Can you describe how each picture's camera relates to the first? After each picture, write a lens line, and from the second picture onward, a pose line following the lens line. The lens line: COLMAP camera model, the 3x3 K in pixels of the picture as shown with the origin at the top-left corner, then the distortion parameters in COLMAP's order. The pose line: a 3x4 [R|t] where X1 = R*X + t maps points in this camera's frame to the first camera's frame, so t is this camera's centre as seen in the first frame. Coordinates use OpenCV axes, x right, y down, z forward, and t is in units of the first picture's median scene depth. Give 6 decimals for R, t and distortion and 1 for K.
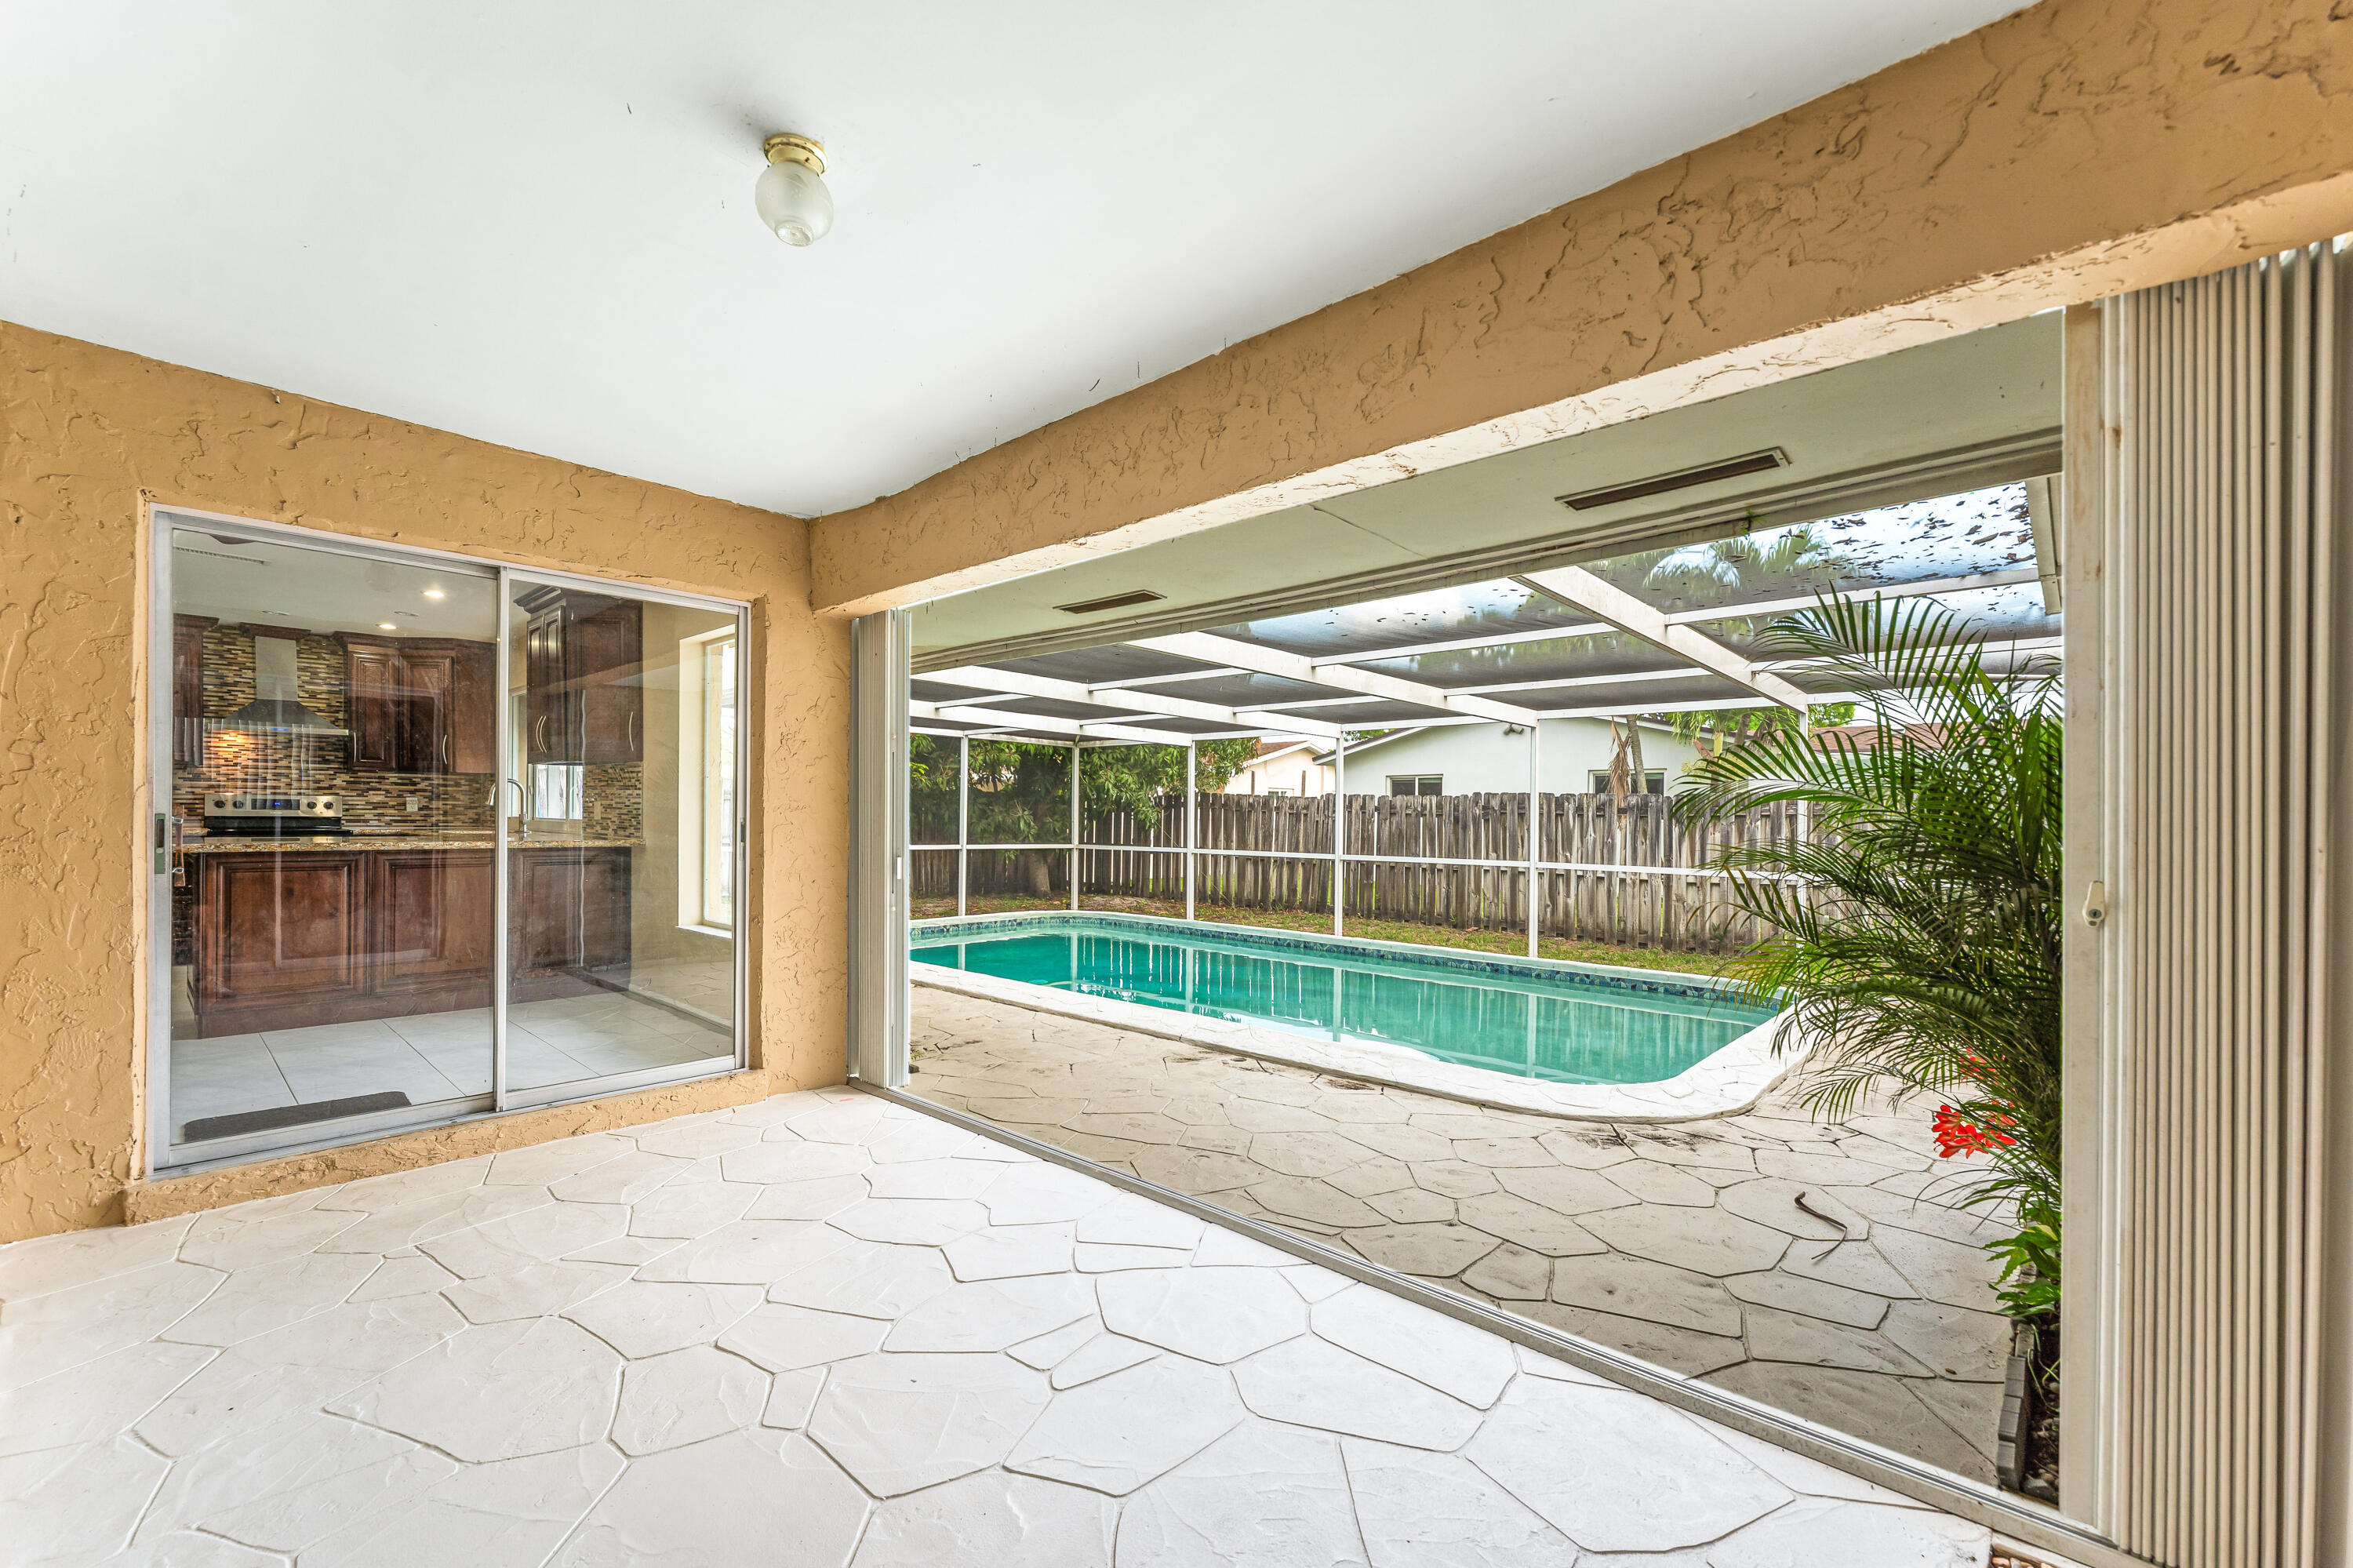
lens RADIAL K [[964.5, 0, 1169.1], [0, 964.5, 823.1], [0, 0, 1]] dist [-0.001119, -0.000239]
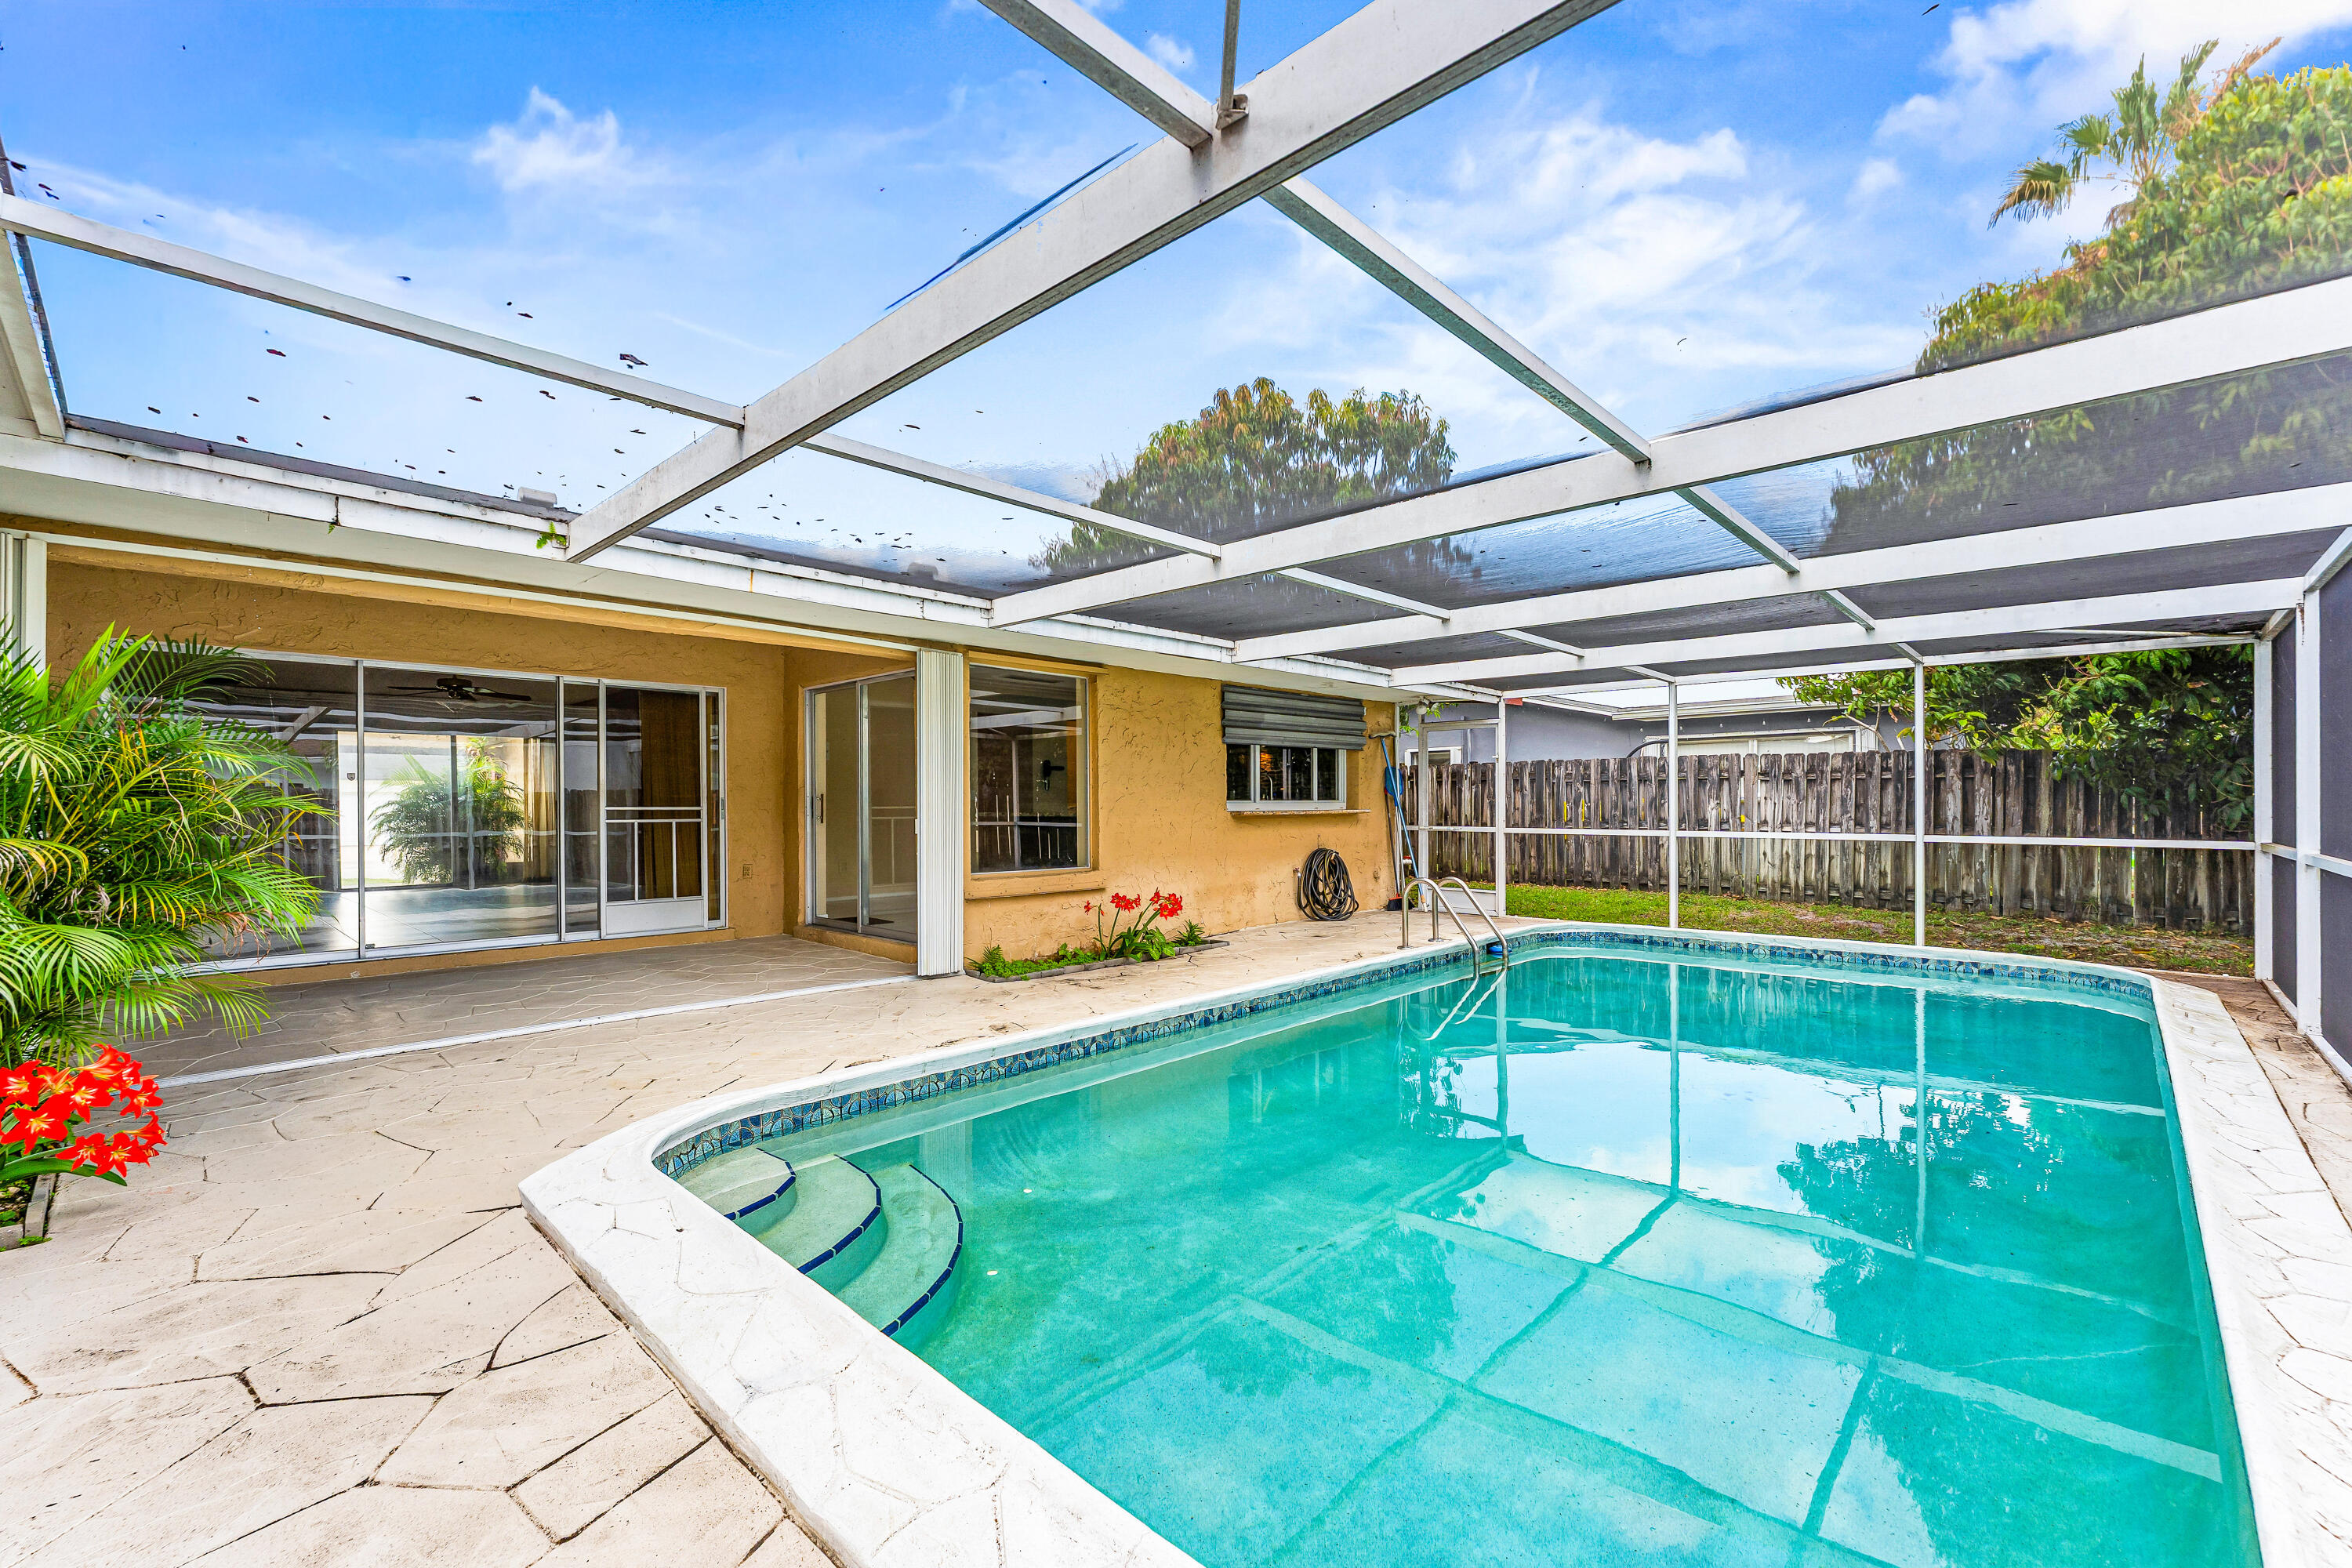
lens RADIAL K [[964.0, 0, 1154.8], [0, 964.0, 795.7], [0, 0, 1]] dist [-0.001119, -0.000239]
pose [[-0.021674, -0.021464, -0.999535, 0.459581], [-0.001596, 0.999769, -0.021434, 0.011909], [0.999764, 0.001131, -0.021703, 0.533593]]
